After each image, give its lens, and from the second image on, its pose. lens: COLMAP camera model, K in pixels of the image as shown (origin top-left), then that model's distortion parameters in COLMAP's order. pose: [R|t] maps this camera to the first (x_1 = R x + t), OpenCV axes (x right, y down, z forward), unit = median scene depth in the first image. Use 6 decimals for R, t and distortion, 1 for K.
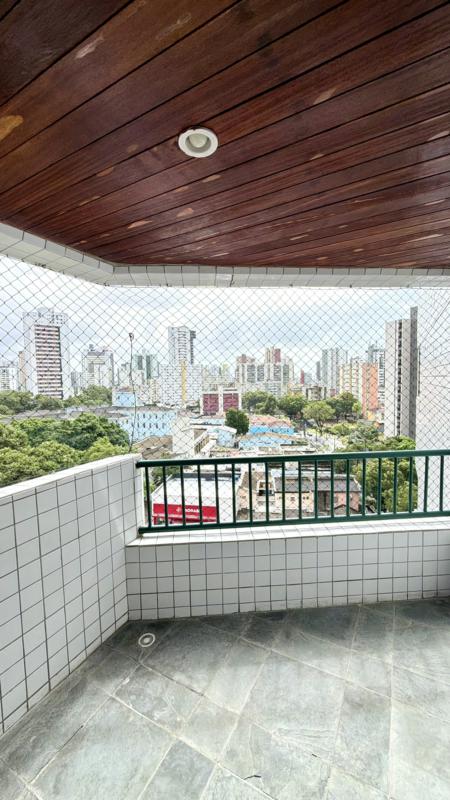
lens RADIAL K [[320.5, 0, 227.6], [0, 320.5, 398.8], [0, 0, 1]] dist [0.000706, -0.000537]
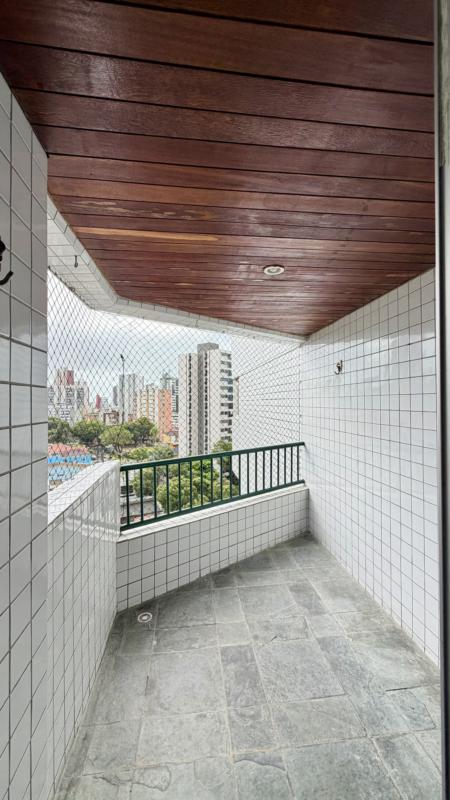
lens RADIAL K [[320.5, 0, 228.9], [0, 320.5, 398.8], [0, 0, 1]] dist [0.000706, -0.000537]
pose [[0.811380, 0.024009, 0.584026, -0.650202], [0.021817, 0.997216, -0.071304, 0.047510], [-0.584112, 0.070596, 0.808597, -0.159865]]
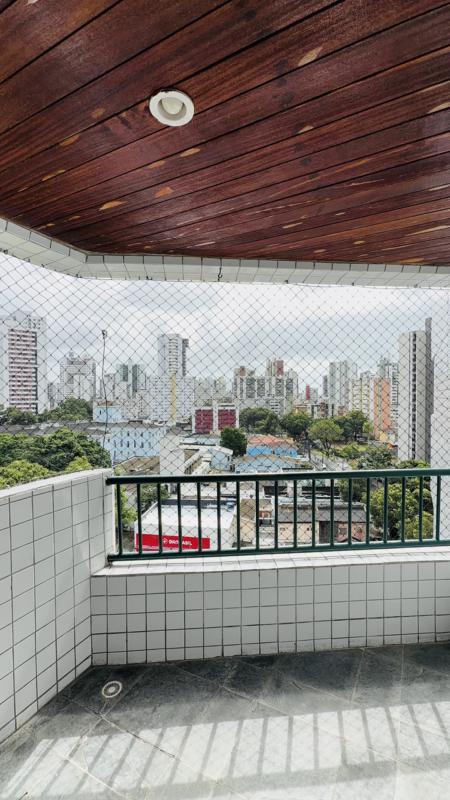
lens RADIAL K [[358.8, 0, 228.9], [0, 358.8, 400.8], [0, 0, 1]] dist [0.000234, 0.001838]
pose [[0.999790, 0.015002, 0.013952, 0.030045], [-0.014400, 0.999001, -0.042297, 0.025364], [-0.014572, 0.042087, 0.999008, 0.014769]]
